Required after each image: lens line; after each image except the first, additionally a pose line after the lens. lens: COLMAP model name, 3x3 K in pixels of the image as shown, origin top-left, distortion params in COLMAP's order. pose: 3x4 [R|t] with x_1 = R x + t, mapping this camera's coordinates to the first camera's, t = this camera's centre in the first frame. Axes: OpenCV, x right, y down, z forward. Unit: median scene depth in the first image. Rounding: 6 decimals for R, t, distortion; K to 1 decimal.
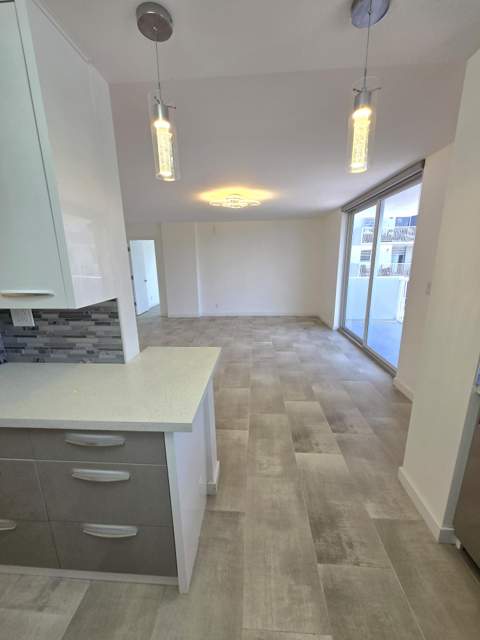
lens RADIAL K [[250.7, 0, 239.9], [0, 250.7, 318.0], [0, 0, 1]] dist [0.001884, -0.000477]
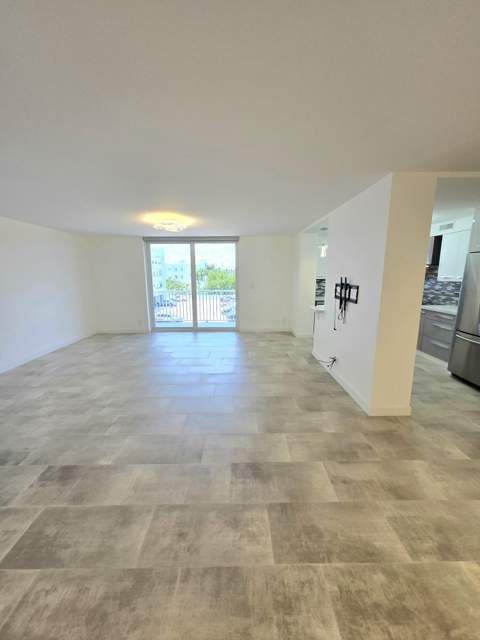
lens RADIAL K [[250.7, 0, 239.9], [0, 250.7, 318.0], [0, 0, 1]] dist [0.001884, -0.000477]
pose [[-0.068632, -0.161090, 0.984550, -3.166743], [0.234718, 0.956568, 0.172874, -0.468396], [-0.969638, 0.242956, -0.027841, 2.138319]]
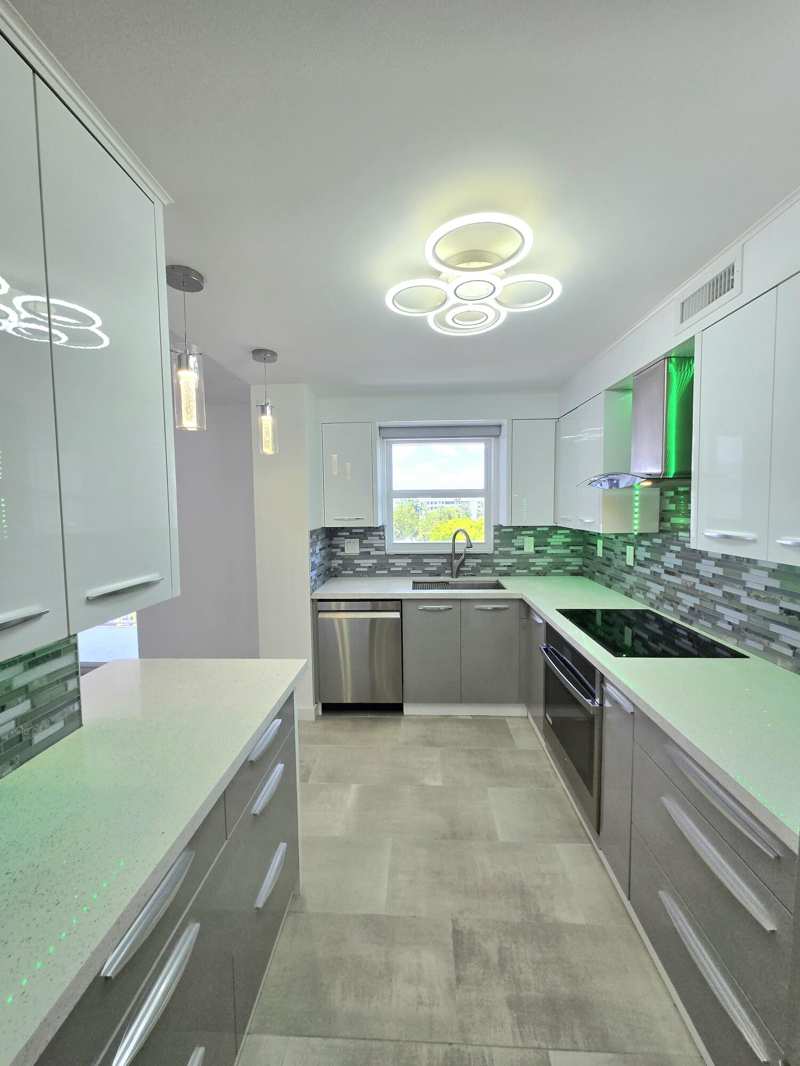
lens RADIAL K [[421.1, 0, 399.3], [0, 421.1, 532.5], [0, 0, 1]] dist [0.003237, -0.000257]
pose [[-0.010959, -0.053918, 0.998485, -1.291260], [0.243531, 0.968334, 0.054963, -0.085090], [-0.969831, 0.243765, 0.002519, 0.286823]]
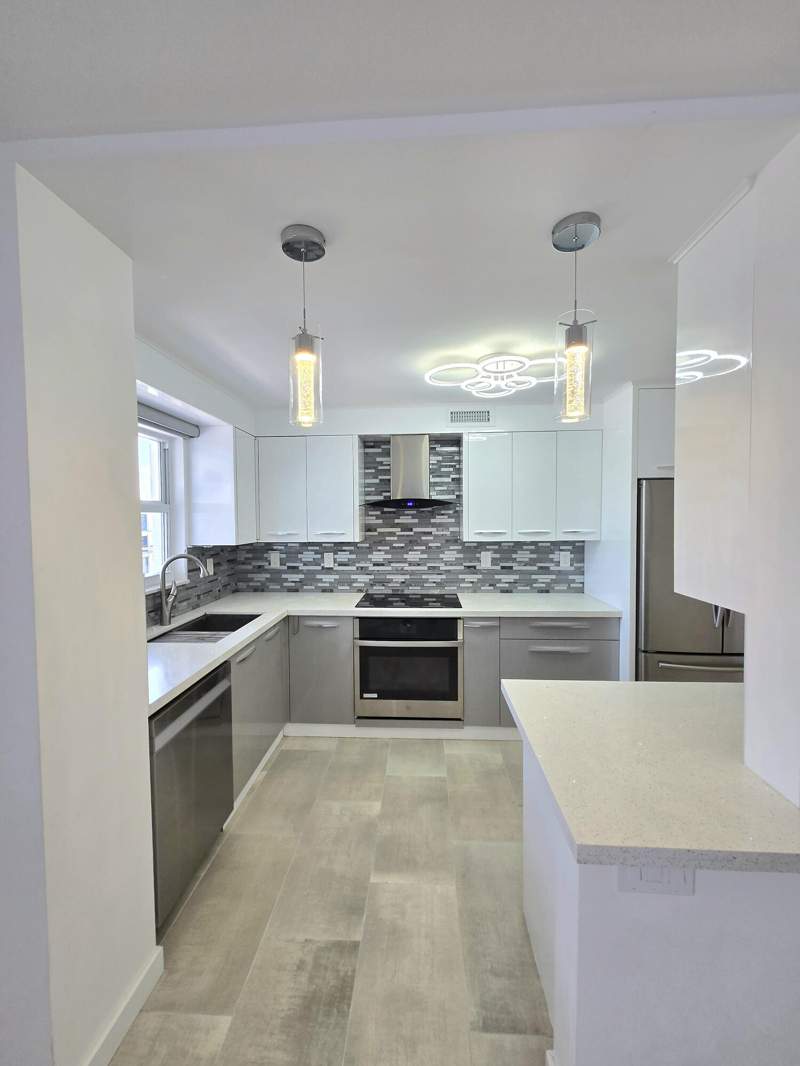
lens RADIAL K [[417.6, 0, 399.8], [0, 417.6, 529.7], [0, 0, 1]] dist [0.001884, -0.000477]
pose [[-0.999668, 0.025728, -0.001469, 0.143447], [0.024438, 0.964541, 0.262799, -0.426429], [0.008178, 0.262676, -0.964849, 1.604805]]
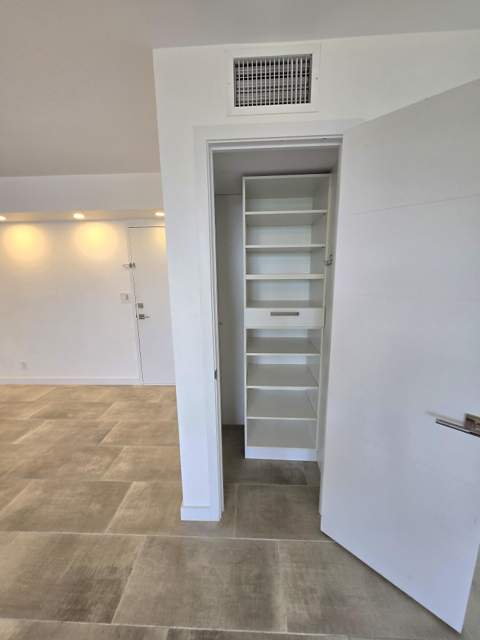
lens RADIAL K [[250.7, 0, 239.9], [0, 250.7, 318.0], [0, 0, 1]] dist [0.001884, -0.000477]
pose [[0.014091, 0.203616, -0.978949, -1.309052], [-0.212350, 0.957323, 0.196062, -0.769263], [0.977092, 0.205117, 0.056728, 3.474481]]
